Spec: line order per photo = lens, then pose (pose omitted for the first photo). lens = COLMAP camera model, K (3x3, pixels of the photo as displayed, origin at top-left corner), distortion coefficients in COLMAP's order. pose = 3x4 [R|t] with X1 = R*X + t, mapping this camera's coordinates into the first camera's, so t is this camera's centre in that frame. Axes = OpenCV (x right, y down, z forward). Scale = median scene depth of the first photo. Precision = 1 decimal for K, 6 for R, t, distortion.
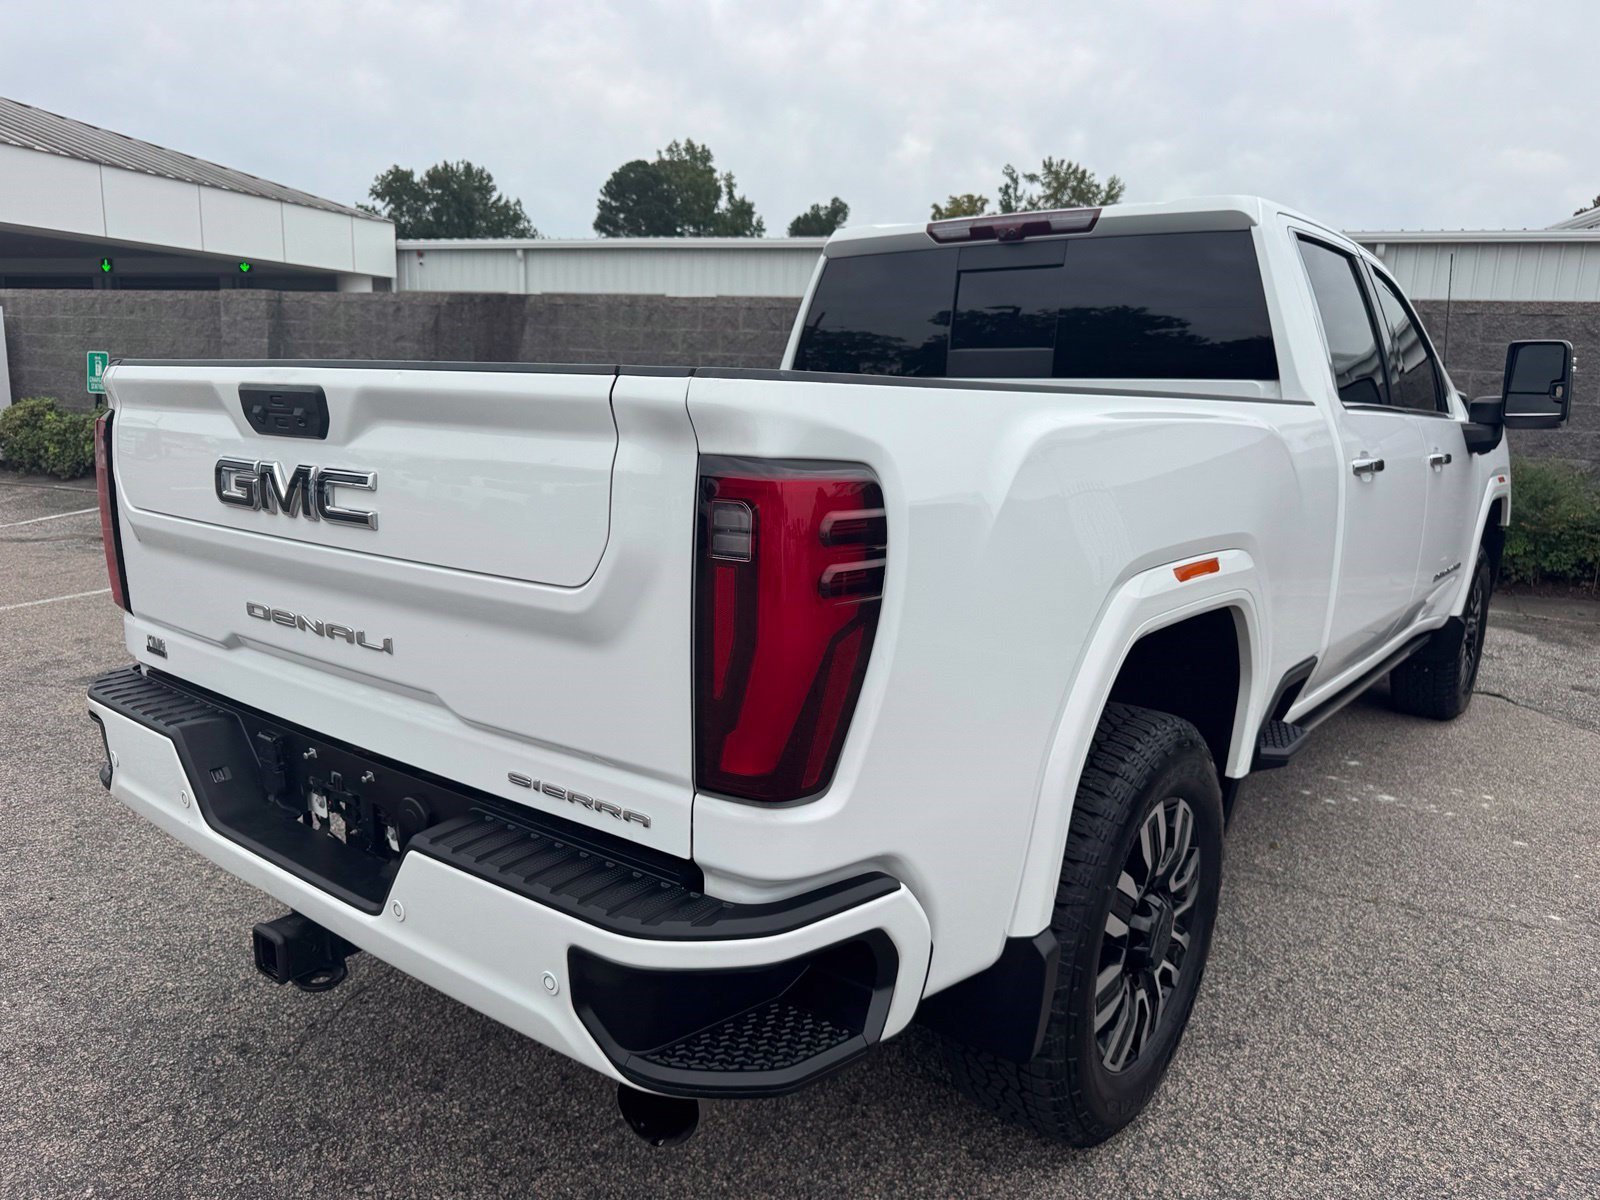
lens RADIAL K [[1137.4, 0, 799.2], [0, 1137.4, 611.2], [0, 0, 1]] dist [0.042731, -0.056732]
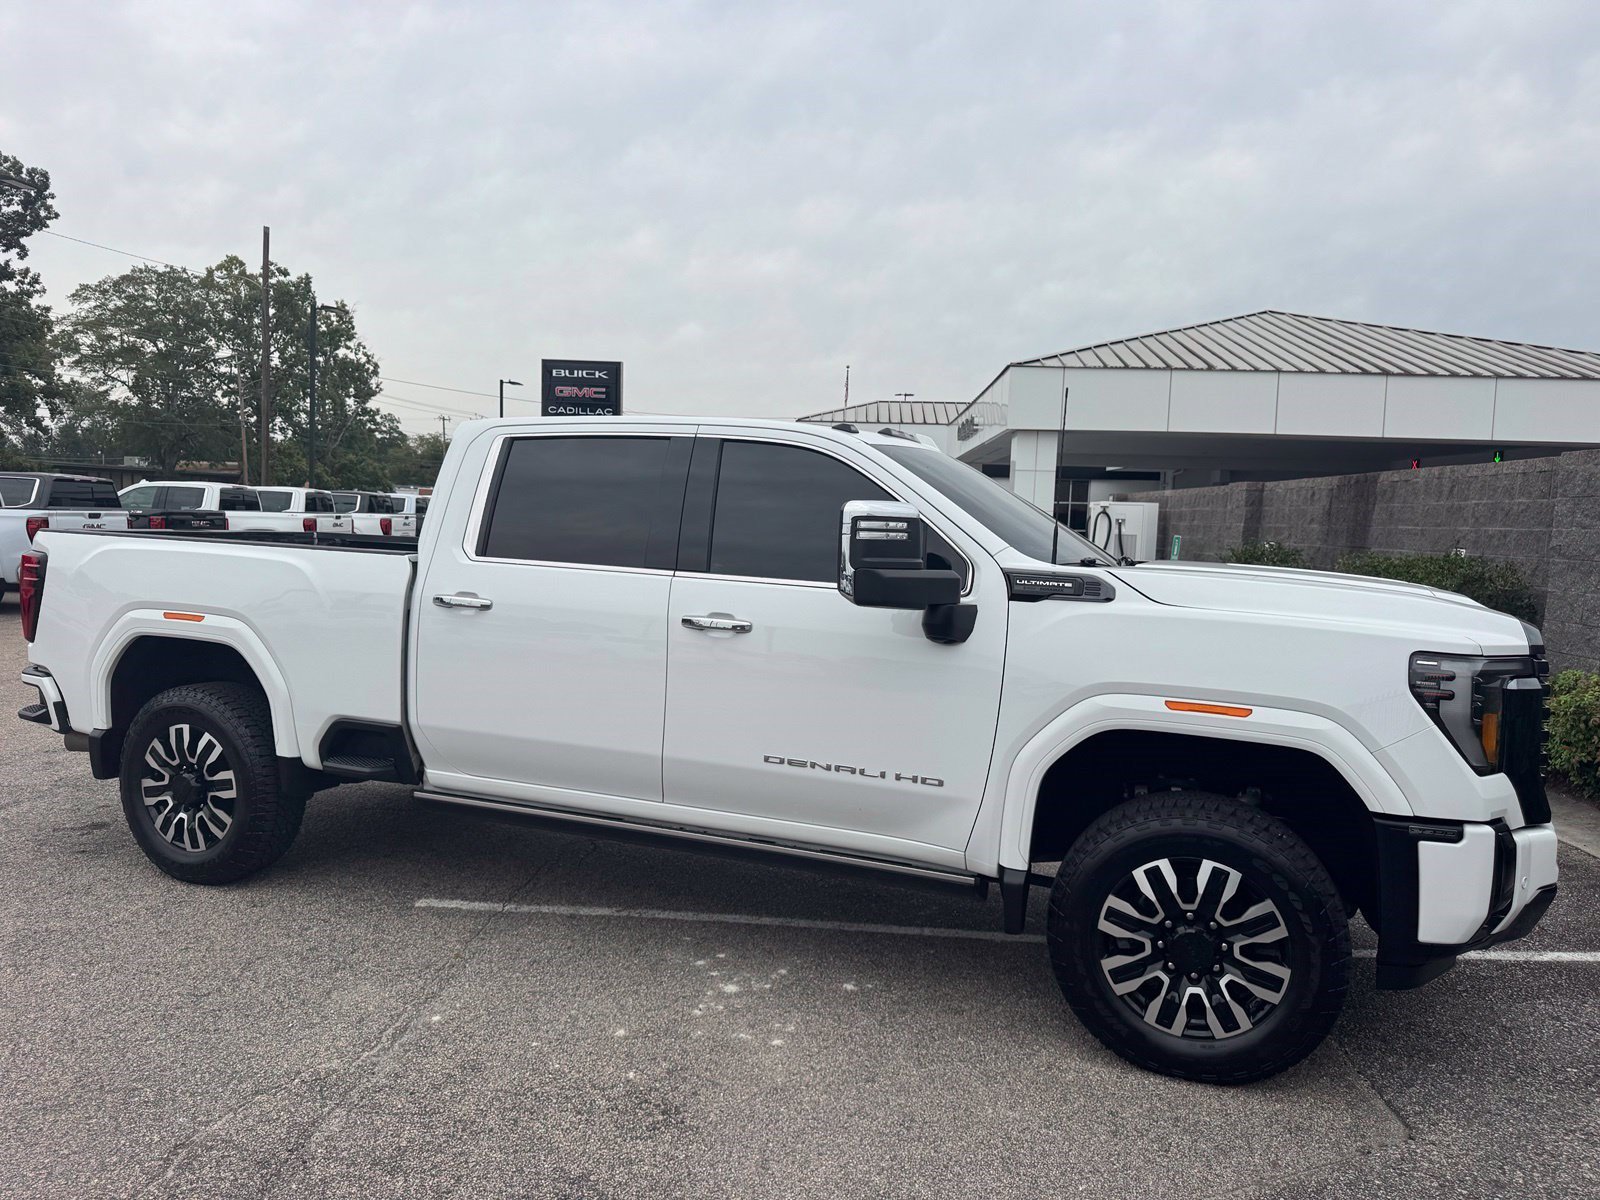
lens RADIAL K [[1137.4, 0, 783.9], [0, 1137.4, 603.6], [0, 0, 1]] dist [0.042731, -0.056732]
pose [[0.279613, 0.048461, -0.958889, 0.517744], [-0.208342, 0.977990, -0.011326, -0.051755], [0.937235, 0.202944, 0.283555, 0.266556]]
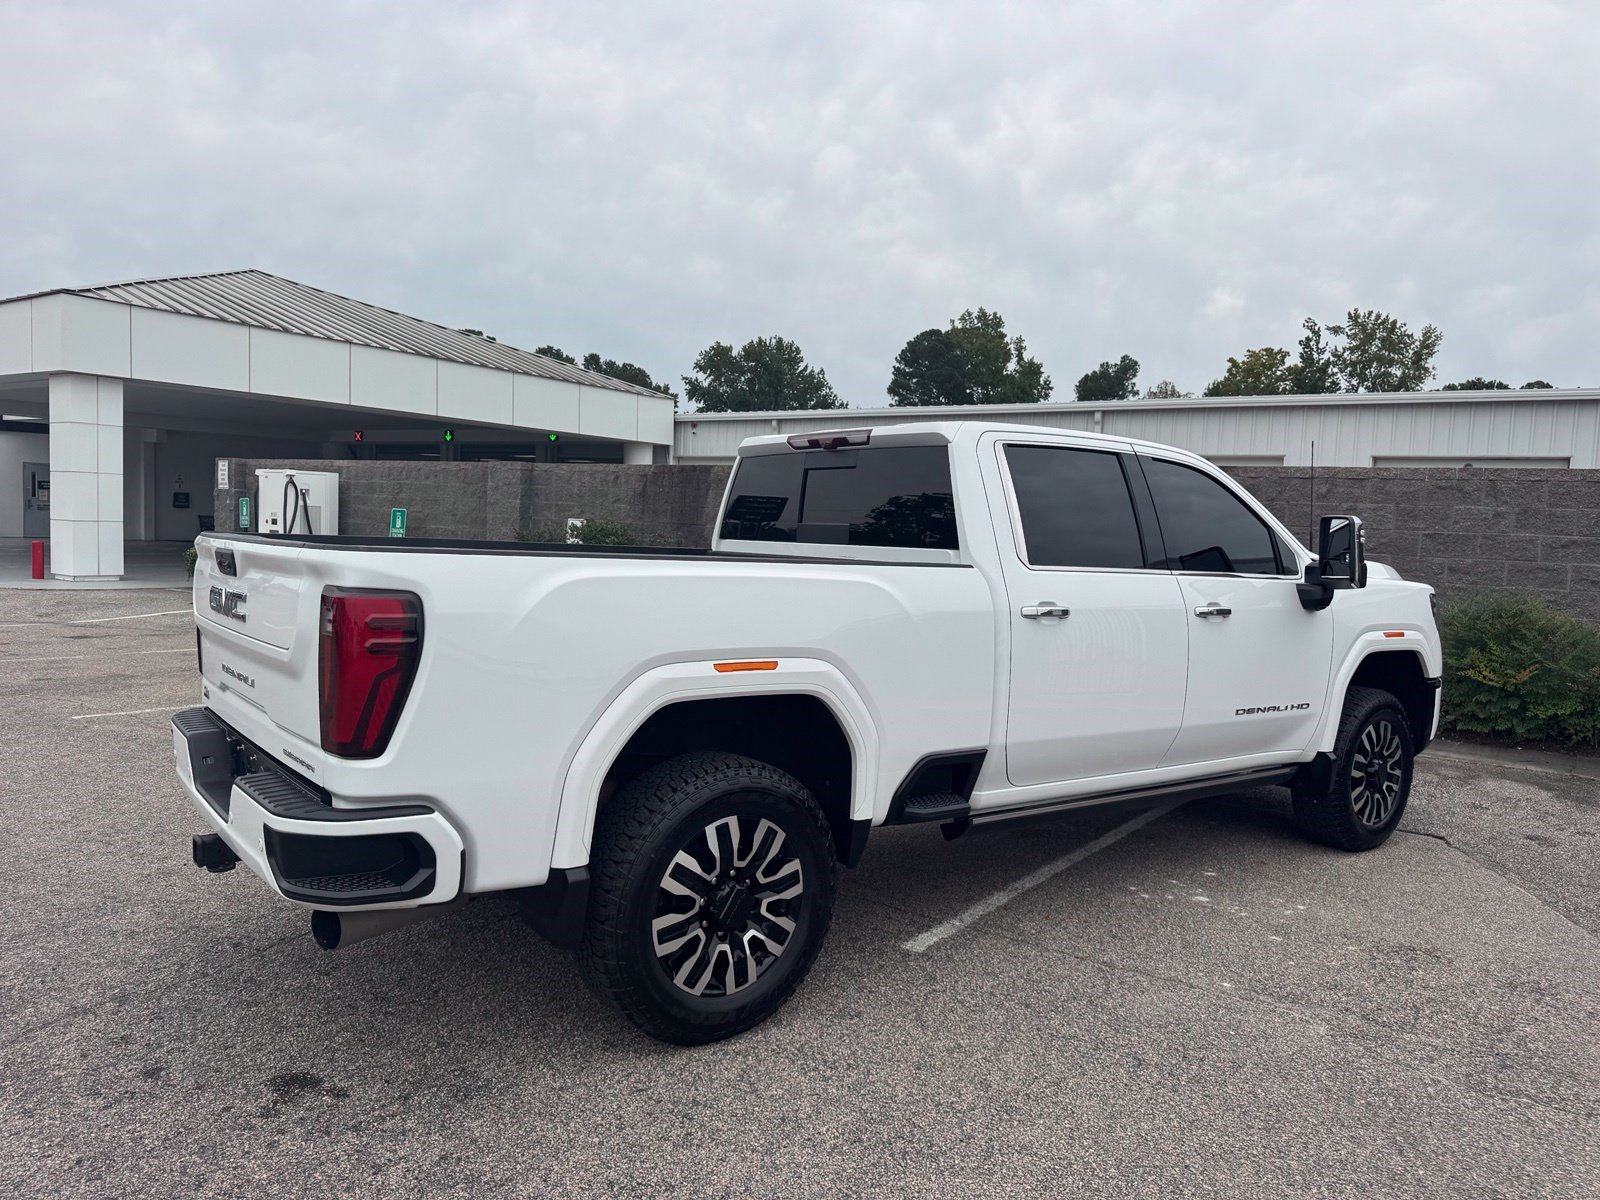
lens RADIAL K [[1137.4, 0, 811.8], [0, 1137.4, 606.5], [0, 0, 1]] dist [0.042731, -0.056732]
pose [[0.969430, 0.023409, -0.244248, 0.150815], [-0.055661, 0.990469, -0.125991, 0.013799], [0.238971, 0.135735, 0.961493, -0.095712]]
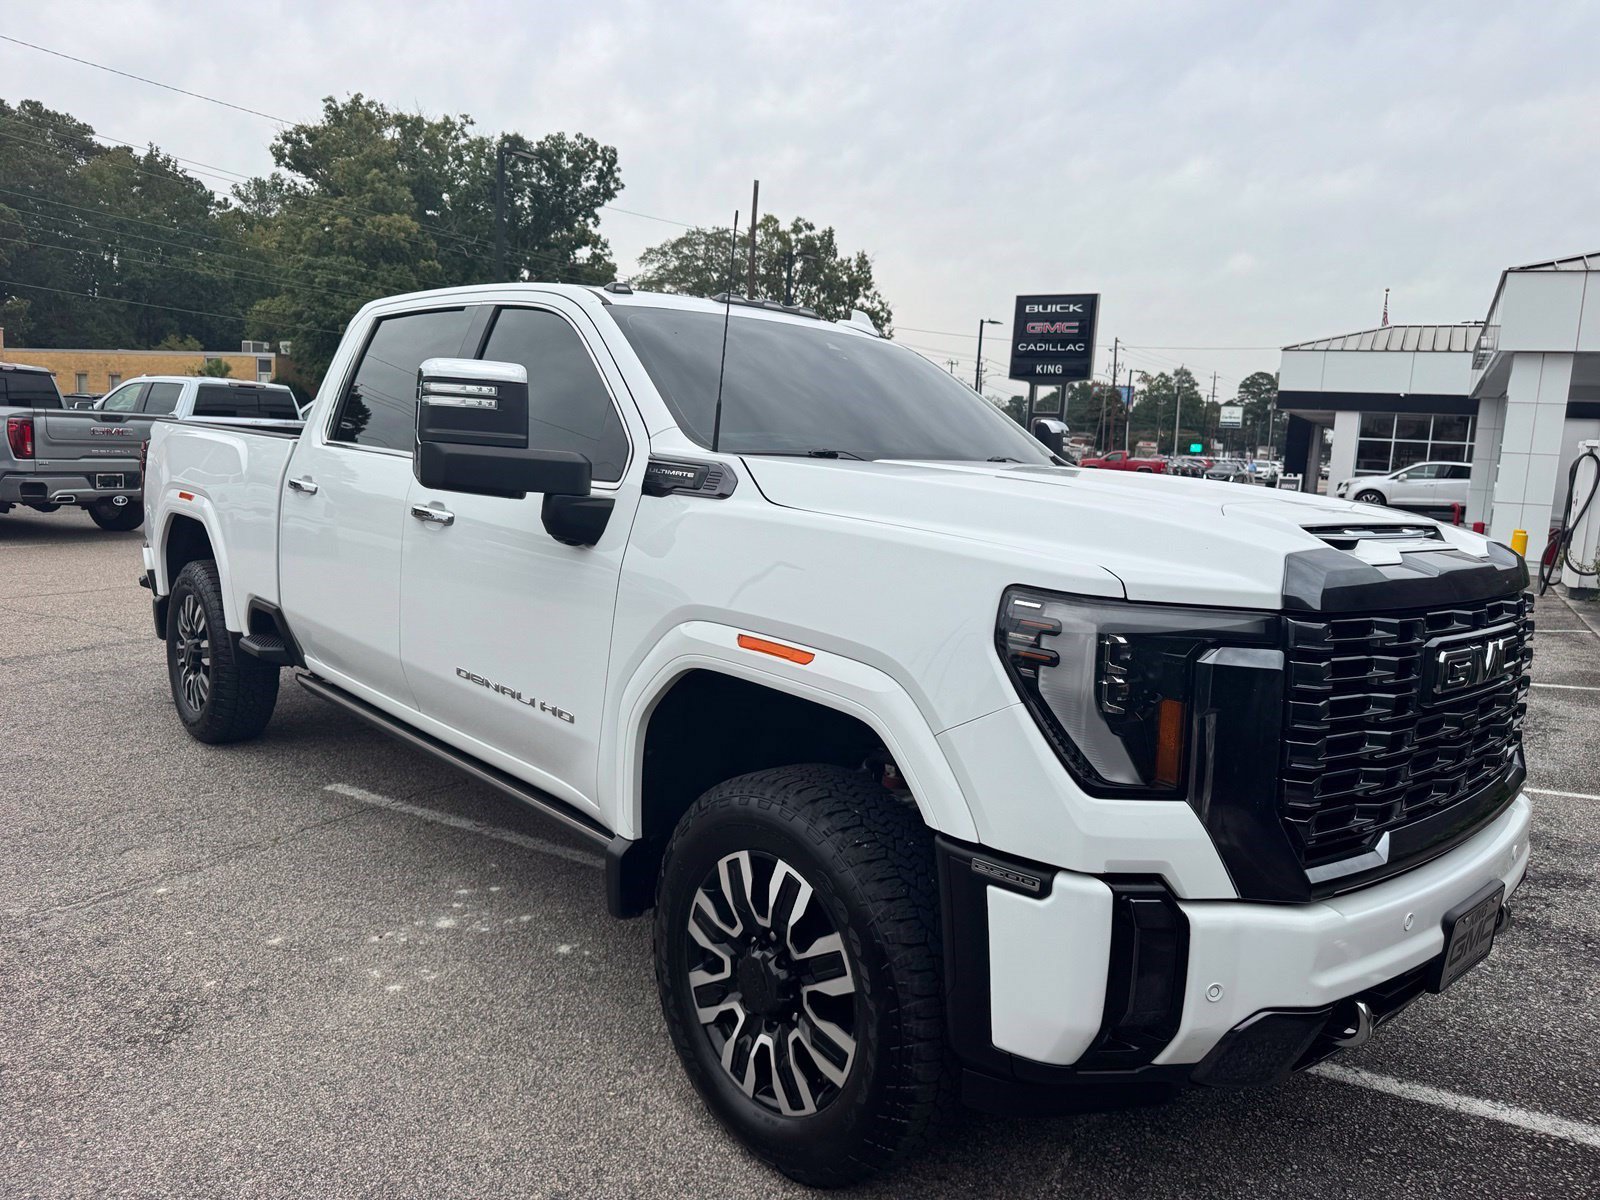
lens RADIAL K [[1137.4, 0, 792.2], [0, 1137.4, 583.6], [0, 0, 1]] dist [0.042731, -0.056732]
pose [[-0.158794, 0.082165, -0.983887, 0.470658], [-0.249499, 0.960847, 0.120509, -0.087260], [0.955267, 0.264615, -0.132077, 0.477325]]
